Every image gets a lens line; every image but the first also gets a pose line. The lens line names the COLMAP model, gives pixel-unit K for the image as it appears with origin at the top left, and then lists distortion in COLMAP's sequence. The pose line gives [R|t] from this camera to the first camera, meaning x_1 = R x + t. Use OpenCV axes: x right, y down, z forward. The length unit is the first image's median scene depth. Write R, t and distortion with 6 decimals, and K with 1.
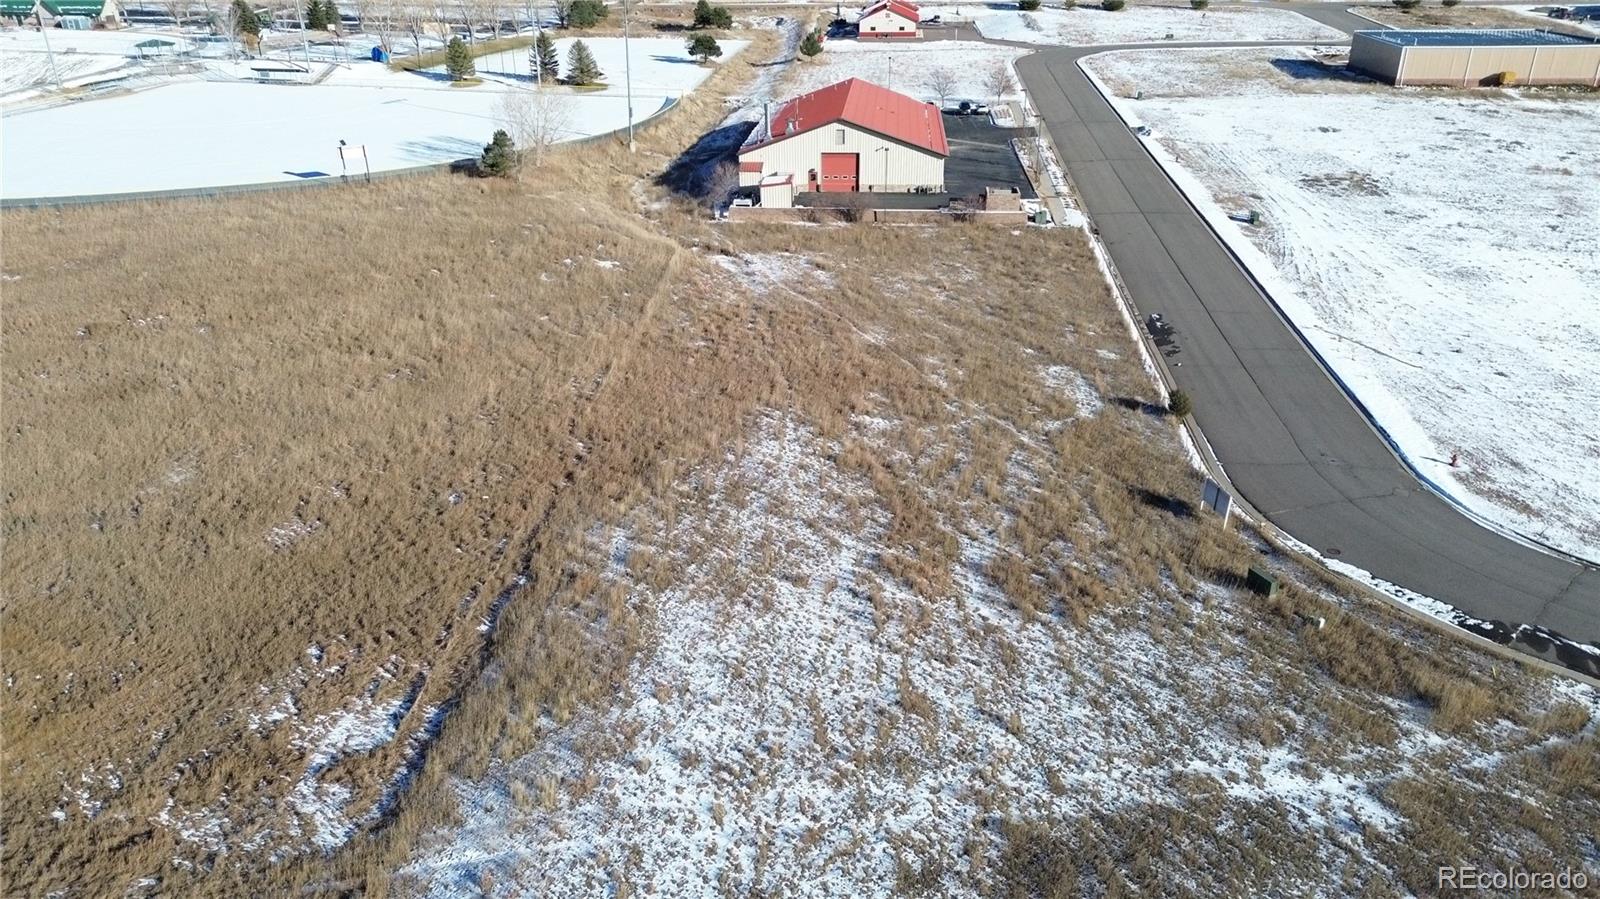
lens RADIAL K [[1109.2, 0, 804.1], [0, 1109.2, 475.3], [0, 0, 1]] dist [0.082520, -0.075562]
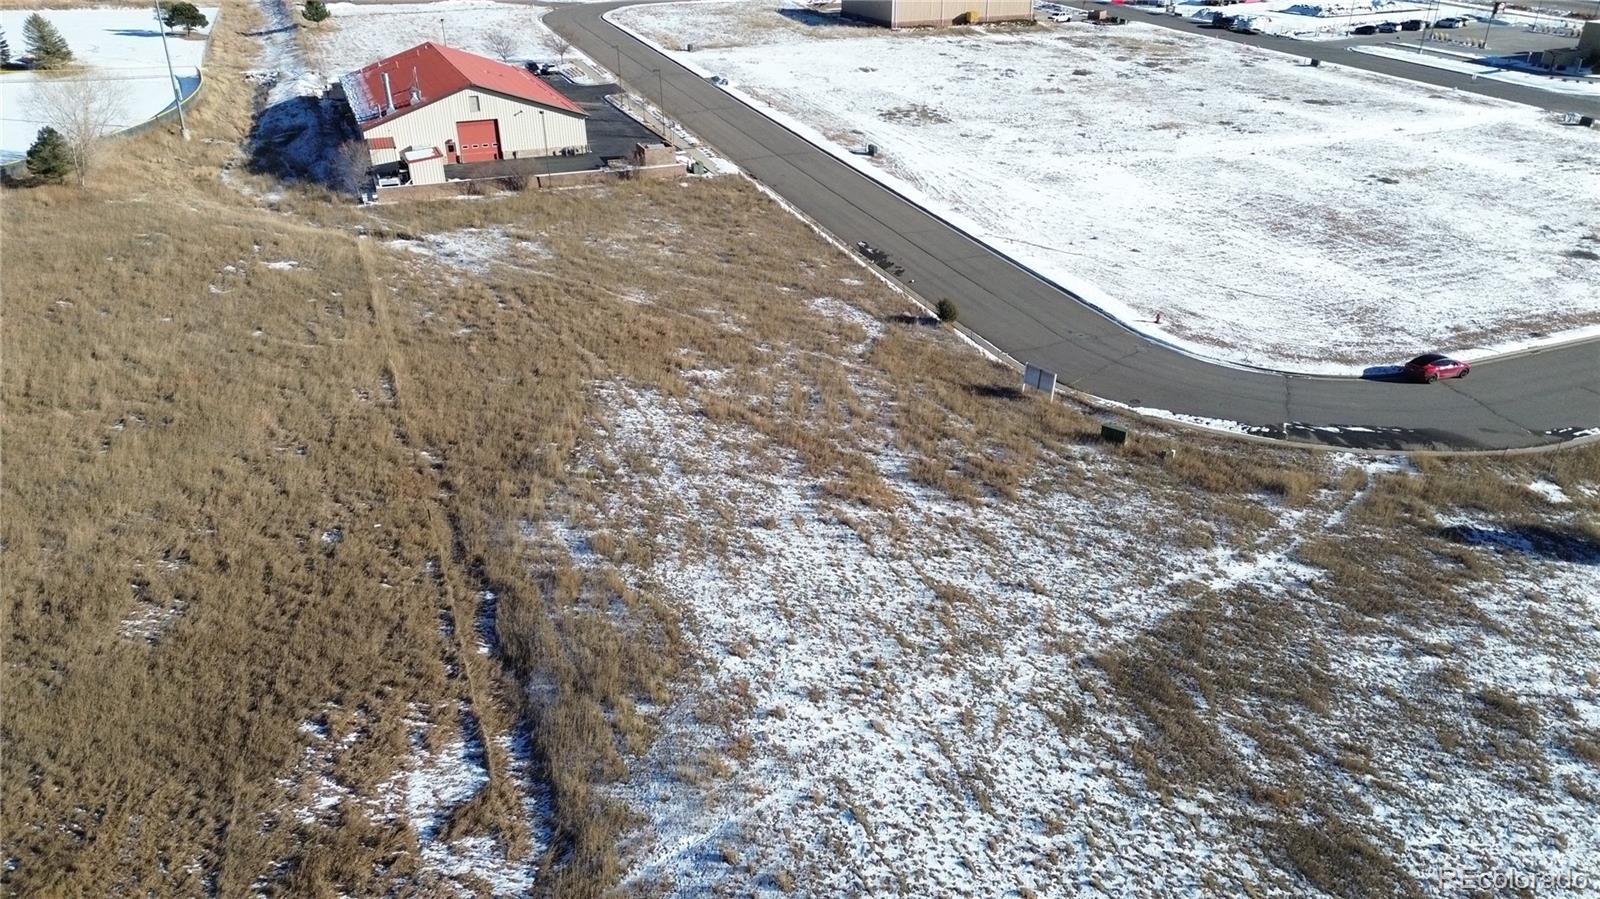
lens RADIAL K [[1102.9, 0, 804.1], [0, 1102.9, 475.1], [0, 0, 1]] dist [0.103663, -0.111614]
pose [[0.884666, -0.216564, 0.412876, -0.392025], [0.202909, 0.976146, 0.077243, -0.022693], [-0.419755, 0.015442, 0.907506, 0.044476]]
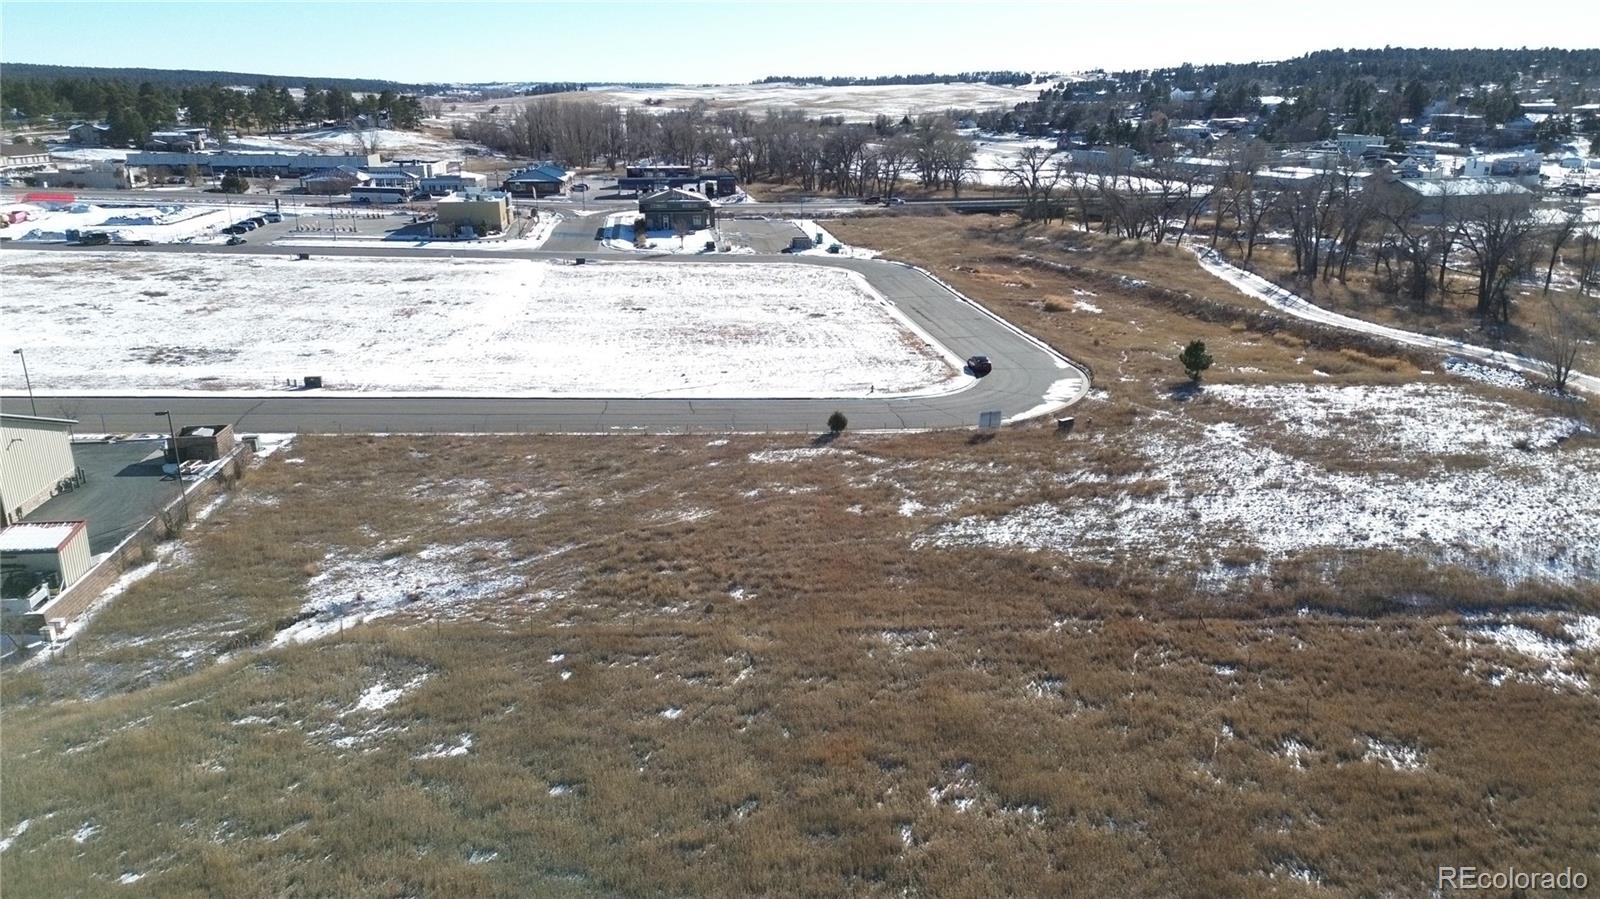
lens RADIAL K [[1109.2, 0, 804.1], [0, 1109.2, 475.3], [0, 0, 1]] dist [0.082520, -0.075562]
pose [[-0.216879, -0.305144, 0.927281, -1.203603], [0.431277, 0.822213, 0.371439, -0.690181], [-0.875765, 0.480472, -0.046719, 1.475701]]
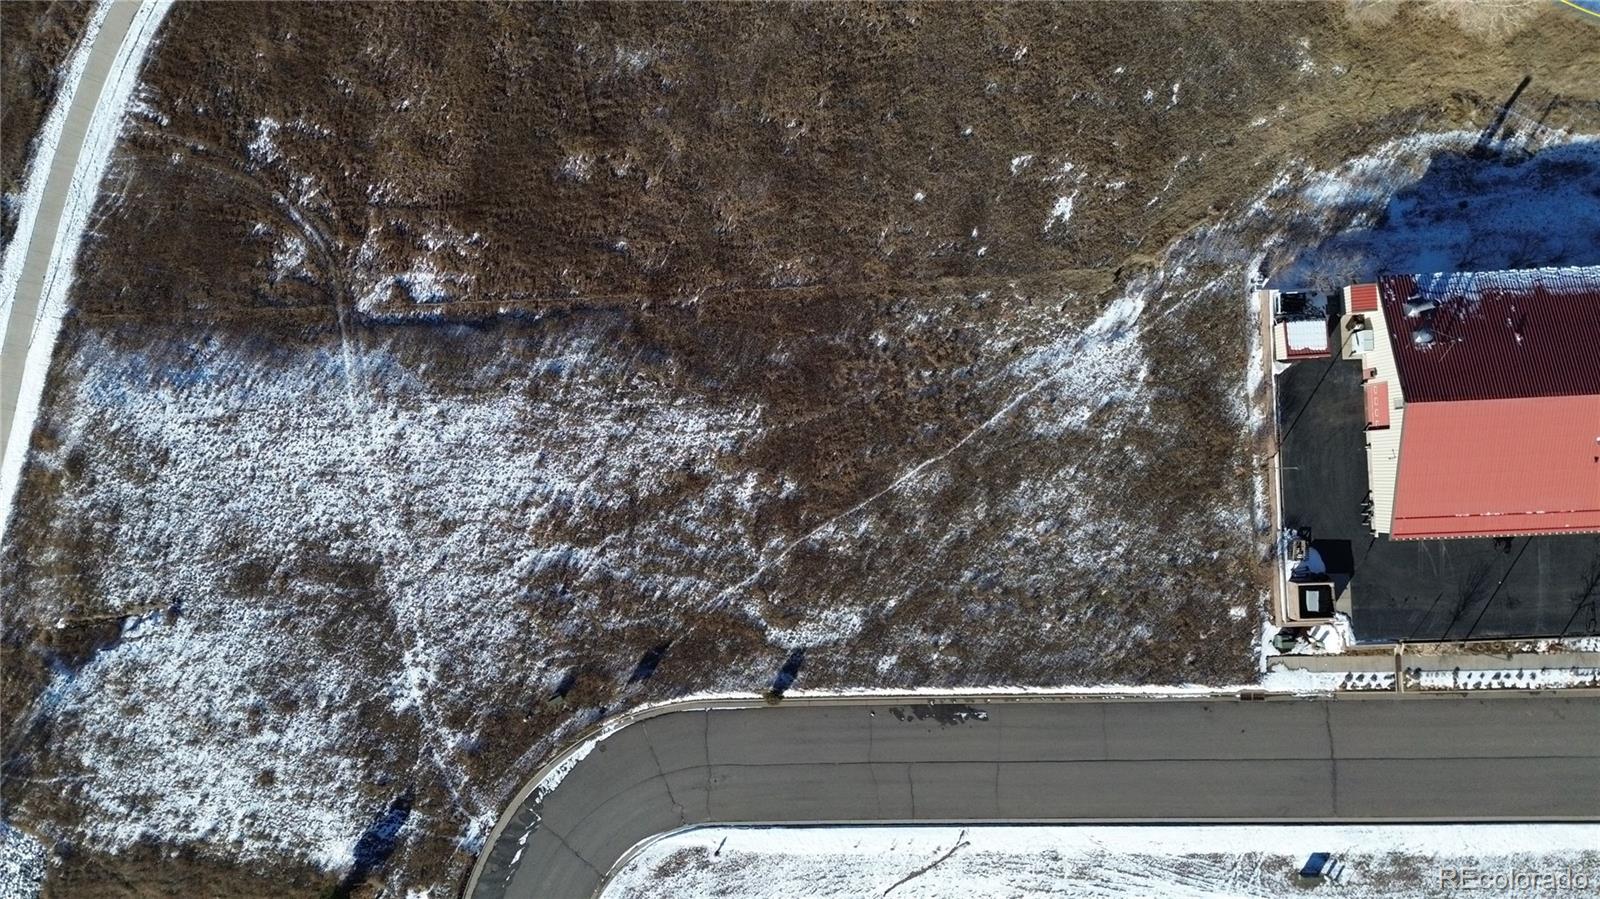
lens RADIAL K [[1109.2, 0, 804.1], [0, 1109.2, 475.3], [0, 0, 1]] dist [0.082520, -0.075562]
pose [[0.120050, 0.992595, -0.018517, 0.105428], [-0.418408, 0.067501, 0.905748, -1.835348], [0.900291, -0.100987, 0.423413, 0.594193]]
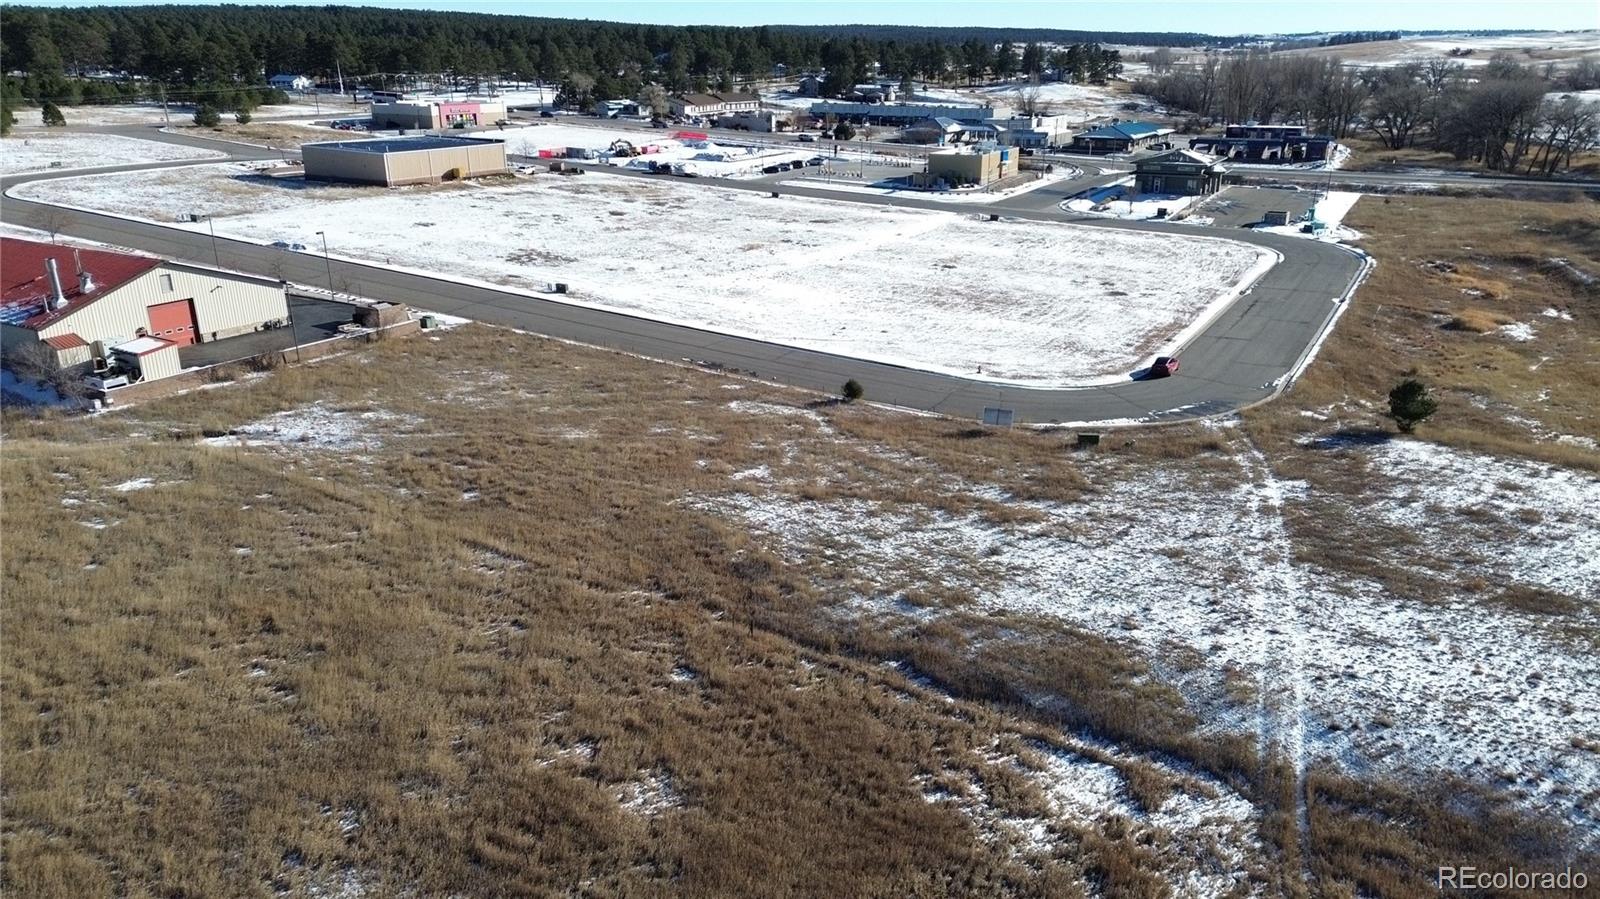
lens RADIAL K [[1109.2, 0, 804.1], [0, 1109.2, 475.3], [0, 0, 1]] dist [0.082520, -0.075562]
pose [[0.425386, -0.313858, 0.848846, -1.101710], [0.394177, 0.908554, 0.138399, -0.232101], [-0.814660, 0.275722, 0.510202, 0.525575]]
